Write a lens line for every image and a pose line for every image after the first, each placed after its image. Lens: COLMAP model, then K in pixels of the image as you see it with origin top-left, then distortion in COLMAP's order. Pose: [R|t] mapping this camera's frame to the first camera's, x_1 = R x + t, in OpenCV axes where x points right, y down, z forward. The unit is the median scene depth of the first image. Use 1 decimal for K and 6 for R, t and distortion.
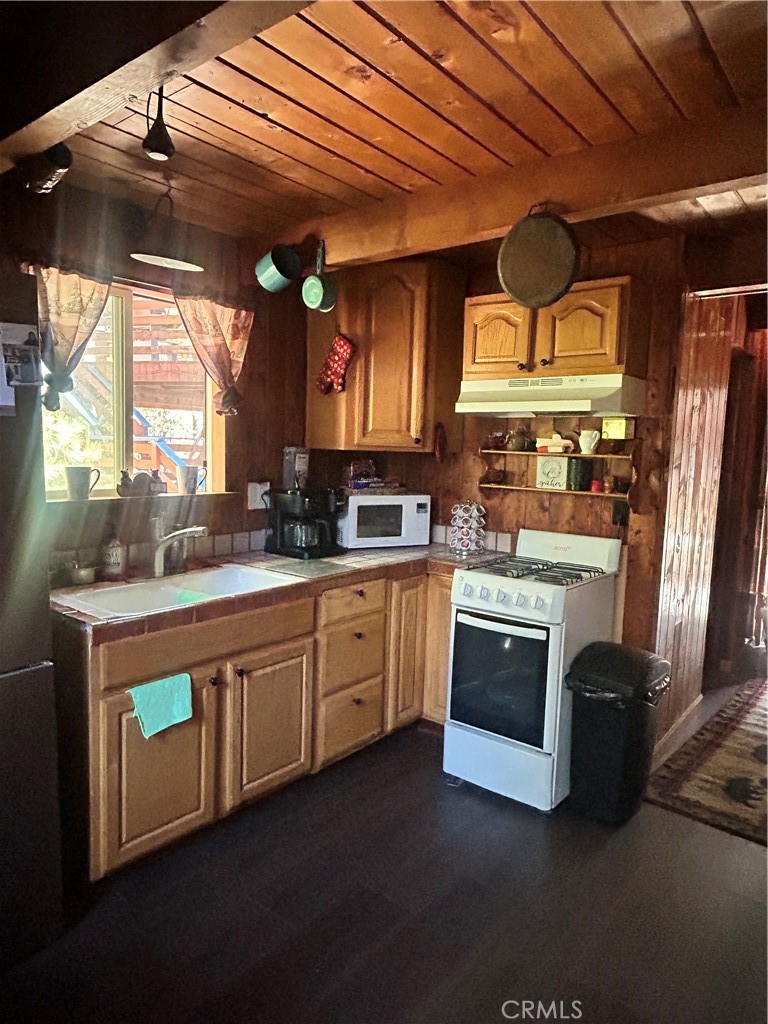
lens RADIAL K [[658.9, 0, 383.8], [0, 658.9, 512.3], [0, 0, 1]] dist [0.003778, -0.004150]
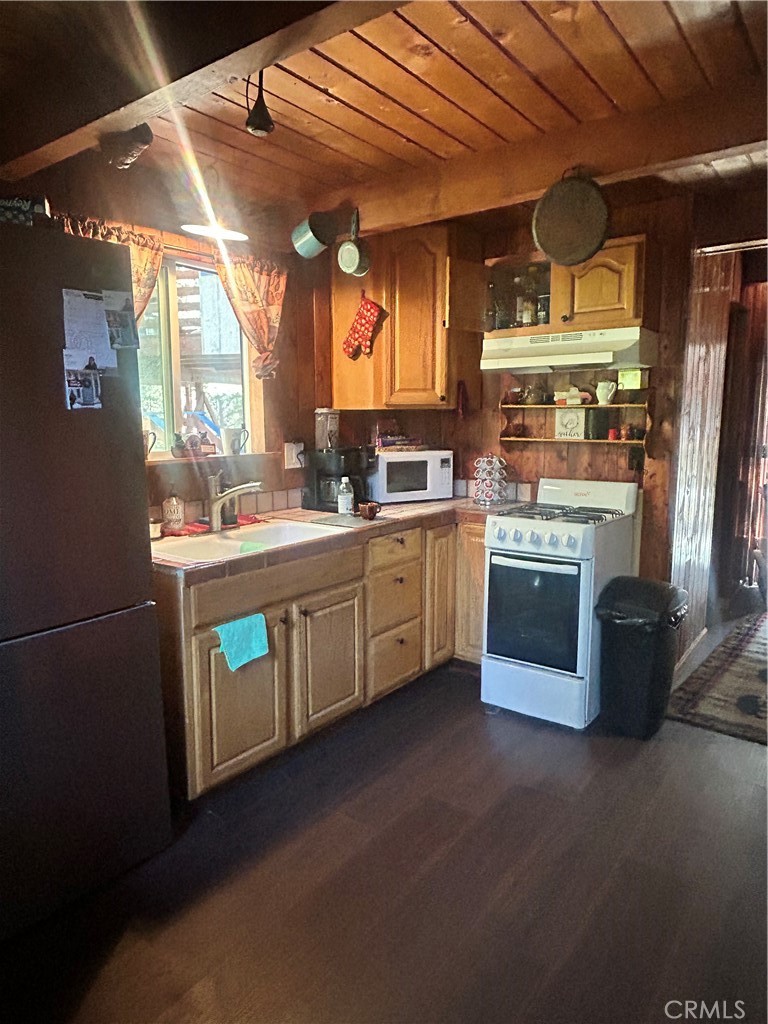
lens RADIAL K [[658.9, 0, 384.0], [0, 658.9, 511.2], [0, 0, 1]] dist [0.003778, -0.004150]
pose [[0.998823, -0.037872, 0.030289, -0.098415], [0.036576, 0.998437, 0.042253, 0.029332], [-0.031842, -0.041095, 0.998648, -0.073585]]
